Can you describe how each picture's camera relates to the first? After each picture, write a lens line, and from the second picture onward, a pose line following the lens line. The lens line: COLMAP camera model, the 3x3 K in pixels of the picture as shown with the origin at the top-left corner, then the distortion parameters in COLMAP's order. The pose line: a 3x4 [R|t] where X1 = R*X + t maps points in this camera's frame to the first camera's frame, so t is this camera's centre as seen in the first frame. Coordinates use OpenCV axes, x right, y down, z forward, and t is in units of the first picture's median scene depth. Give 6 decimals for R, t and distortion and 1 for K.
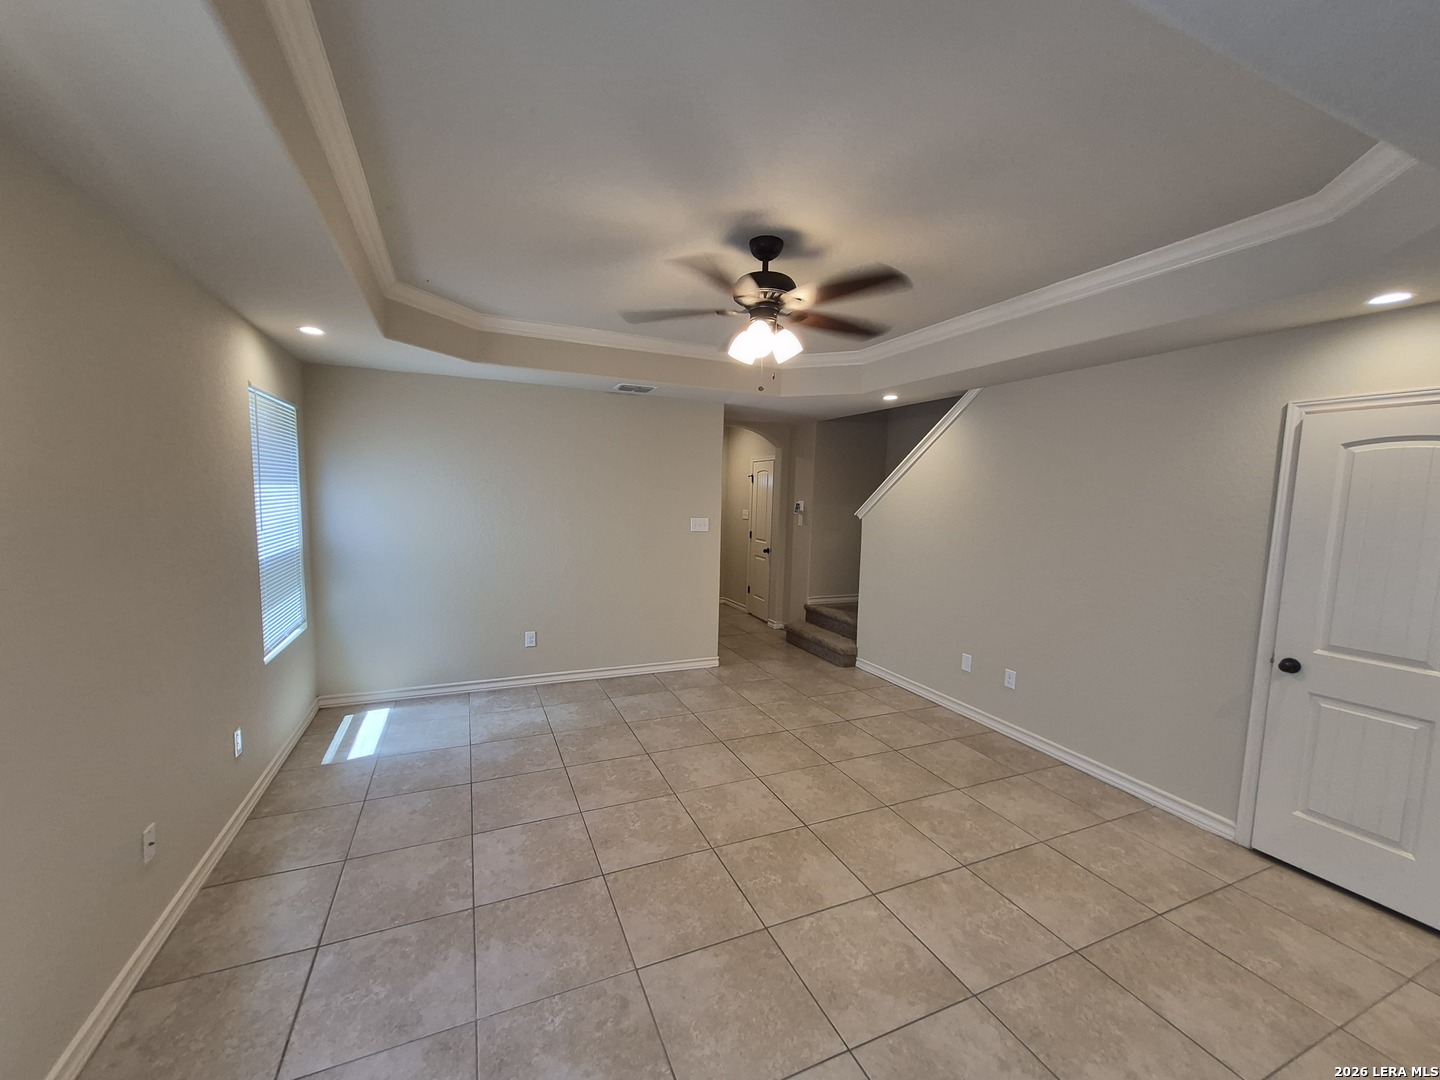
lens RADIAL K [[565.0, 0, 708.9], [0, 565.0, 551.3], [0, 0, 1]] dist [0.006583, -0.000724]
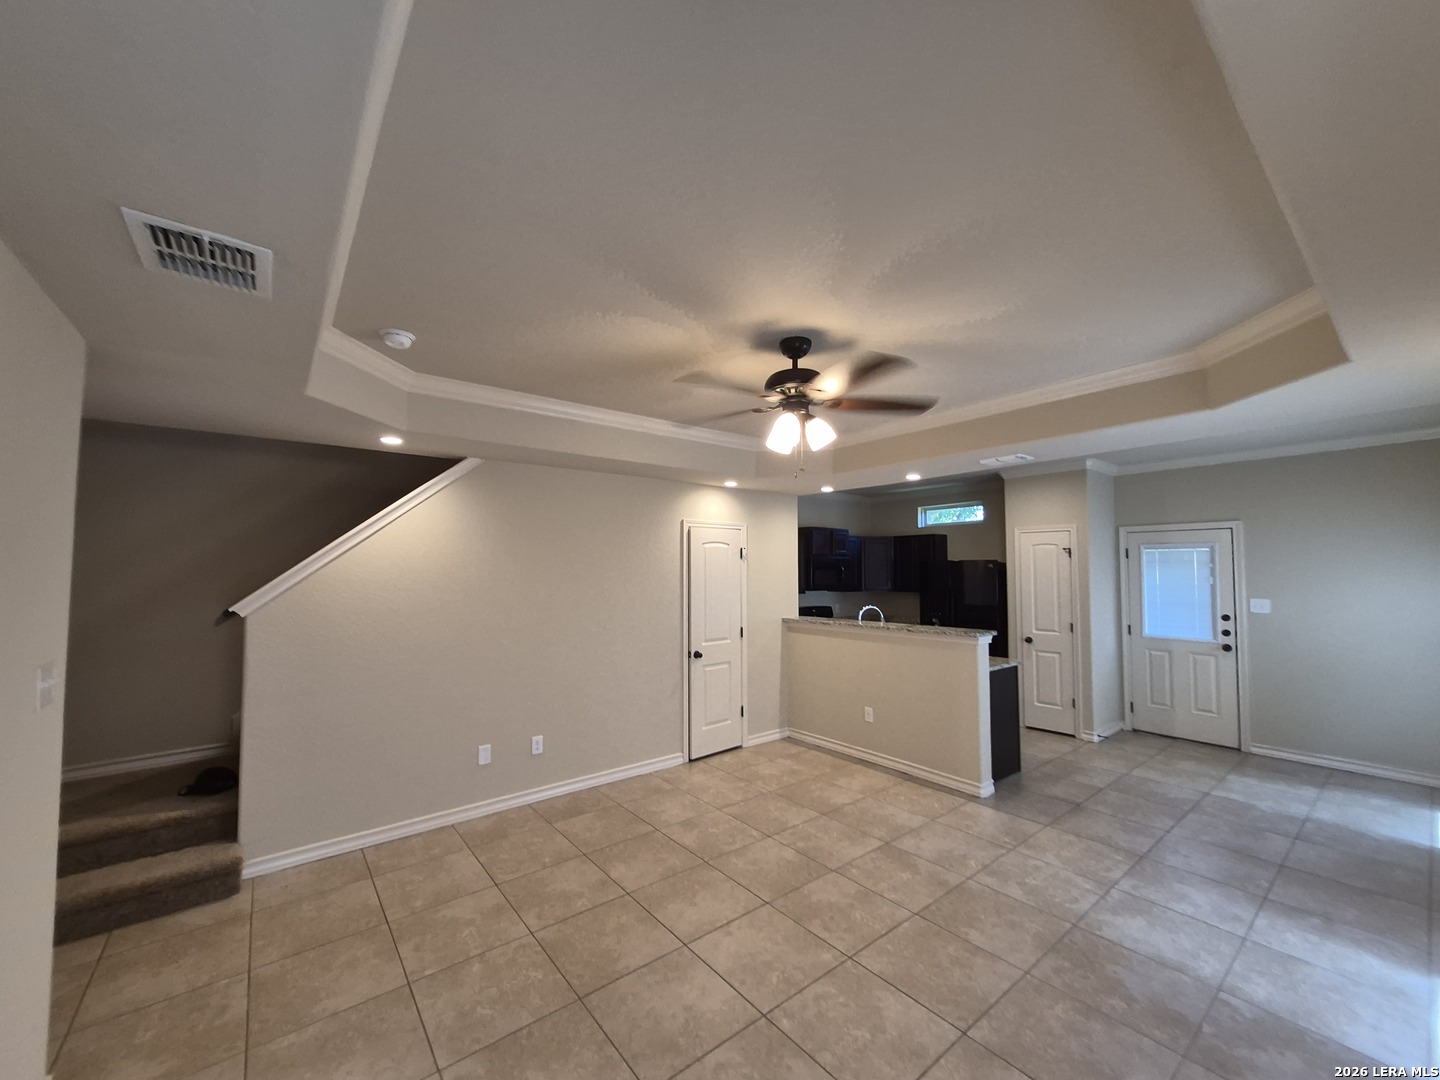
lens RADIAL K [[565.0, 0, 708.9], [0, 565.0, 546.4], [0, 0, 1]] dist [0.006583, -0.000724]
pose [[-0.256397, 0.011337, 0.966505, -0.585354], [0.095069, 0.995379, 0.013545, -0.128269], [-0.961885, 0.095357, -0.256290, 0.966645]]
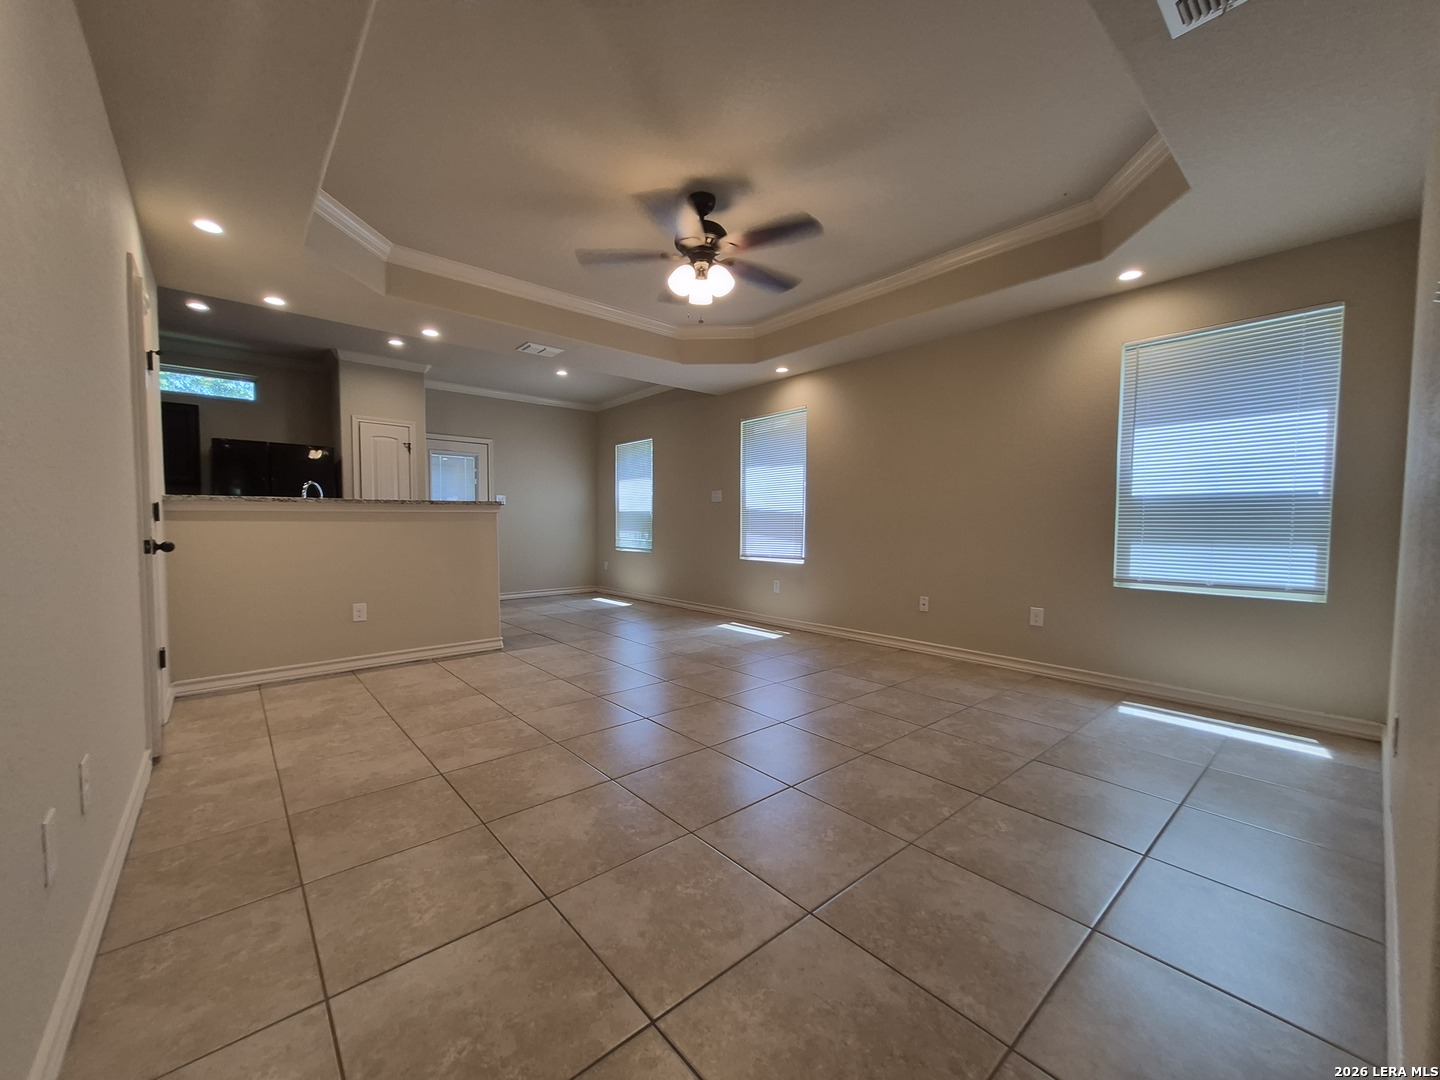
lens RADIAL K [[565.0, 0, 710.1], [0, 565.0, 552.1], [0, 0, 1]] dist [0.006583, -0.000724]
pose [[-0.954302, -0.014360, -0.298498, 0.281867], [-0.059603, 0.987923, 0.143024, 0.011728], [0.292840, 0.154279, -0.943633, 1.482434]]
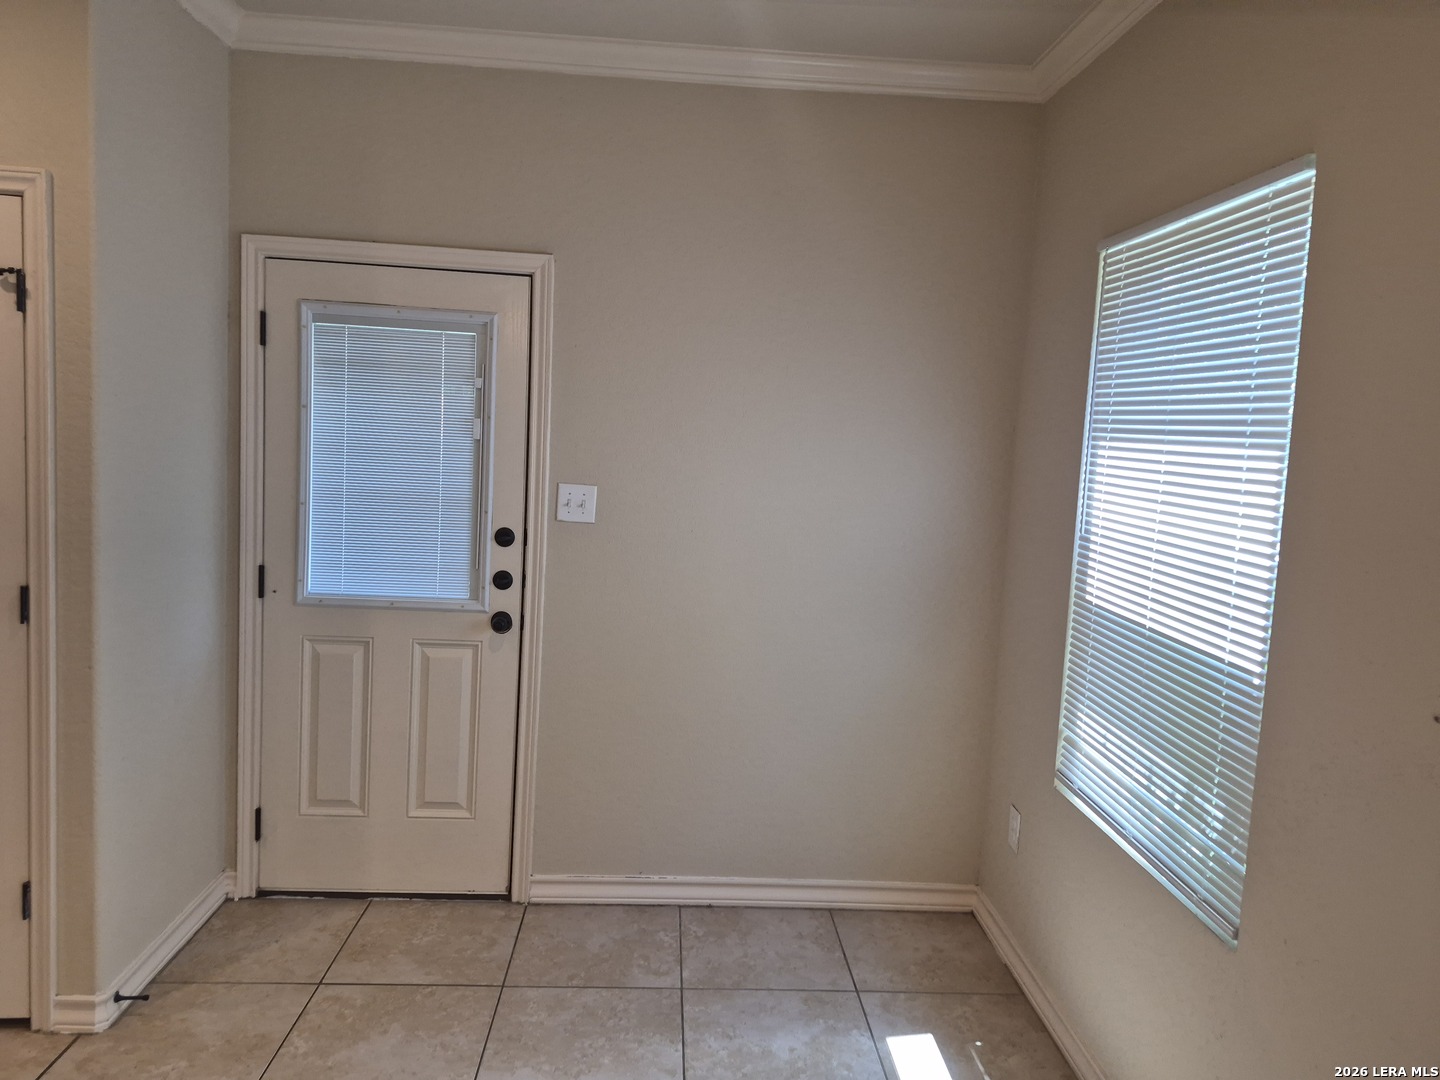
lens RADIAL K [[1000.6, 0, 715.4], [0, 1000.6, 525.7], [0, 0, 1]] dist [0.050591, -0.035219]
pose [[-0.933688, -0.108409, 0.341283, -0.014103], [-0.040425, 0.978890, 0.200350, -0.001093], [-0.355798, 0.173268, -0.918361, 0.114673]]
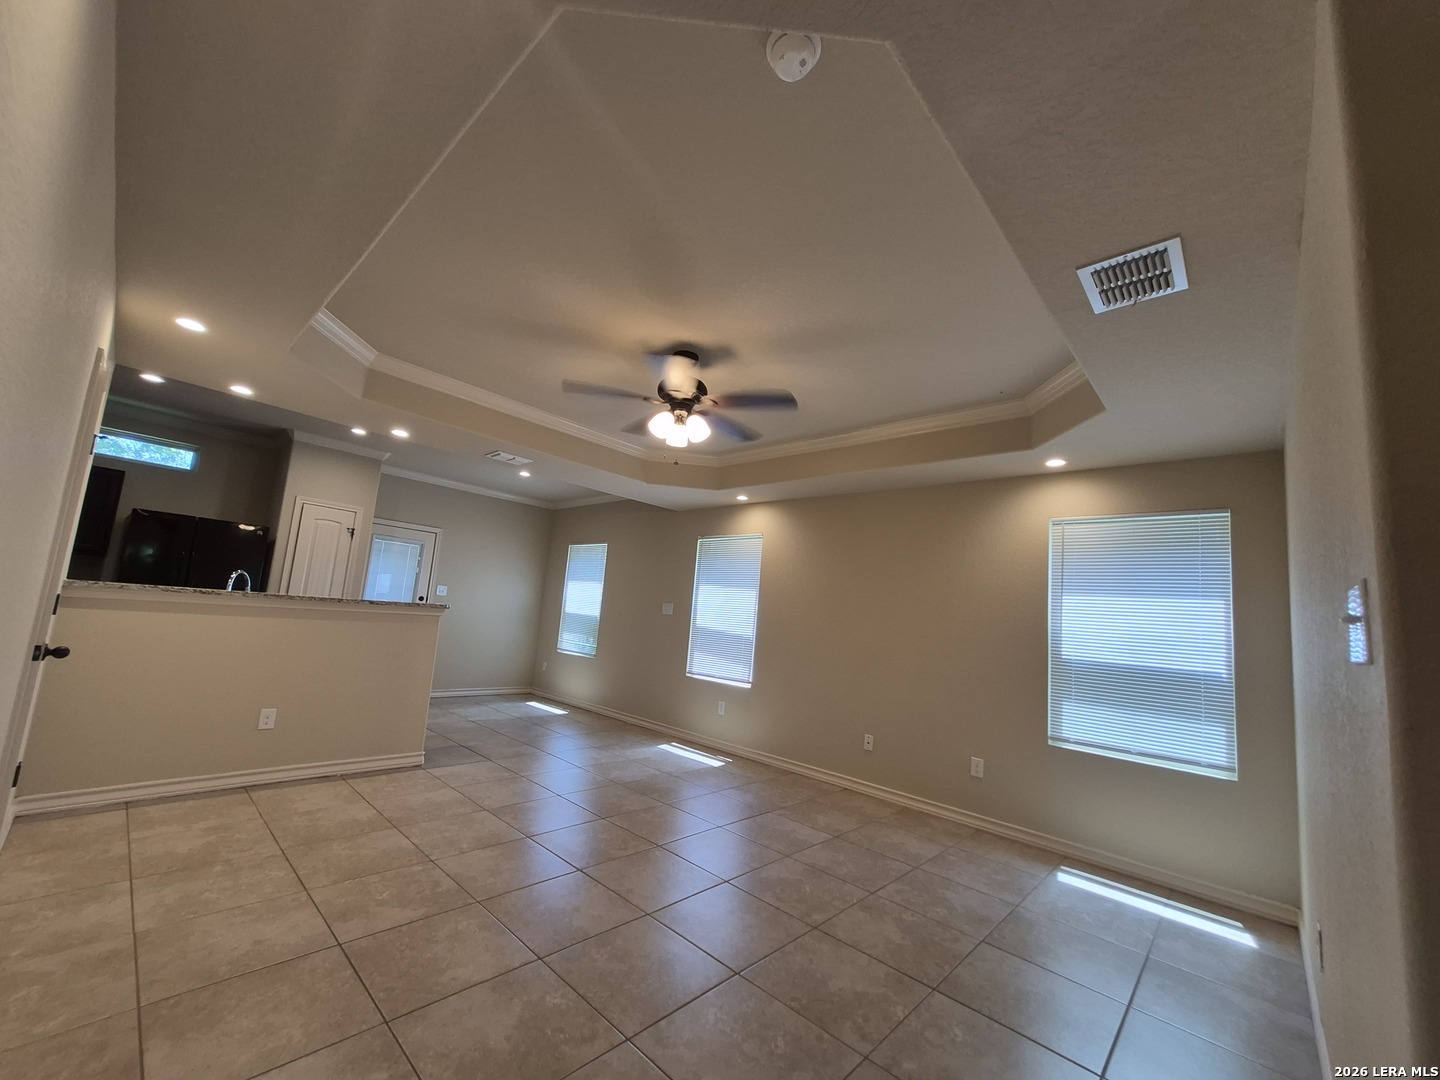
lens RADIAL K [[565.0, 0, 709.6], [0, 565.0, 552.9], [0, 0, 1]] dist [0.006583, -0.000724]
pose [[-0.912706, -0.148423, -0.380707, 0.313772], [-0.148339, 0.988489, -0.029746, -0.046910], [0.380740, 0.029325, -0.924217, 1.470888]]
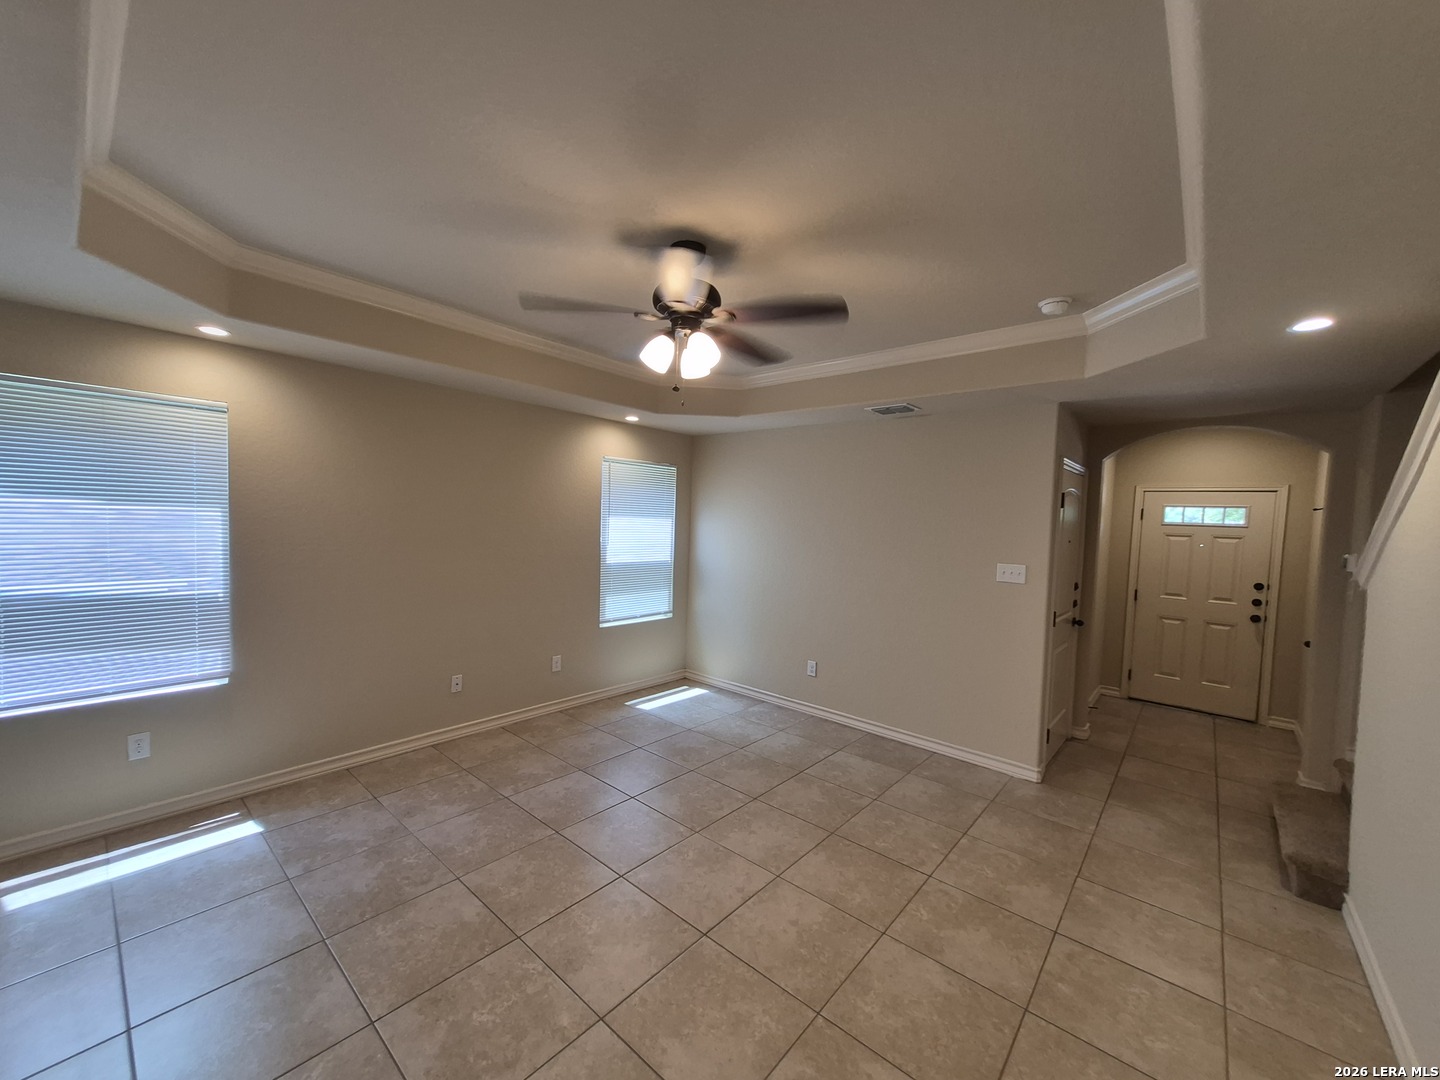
lens RADIAL K [[565.0, 0, 706.2], [0, 565.0, 549.0], [0, 0, 1]] dist [0.006583, -0.000724]
pose [[0.426397, 0.038884, -0.903700, 0.645185], [-0.118053, 0.992922, -0.012979, -0.030013], [0.896799, 0.112219, 0.427970, 0.447932]]
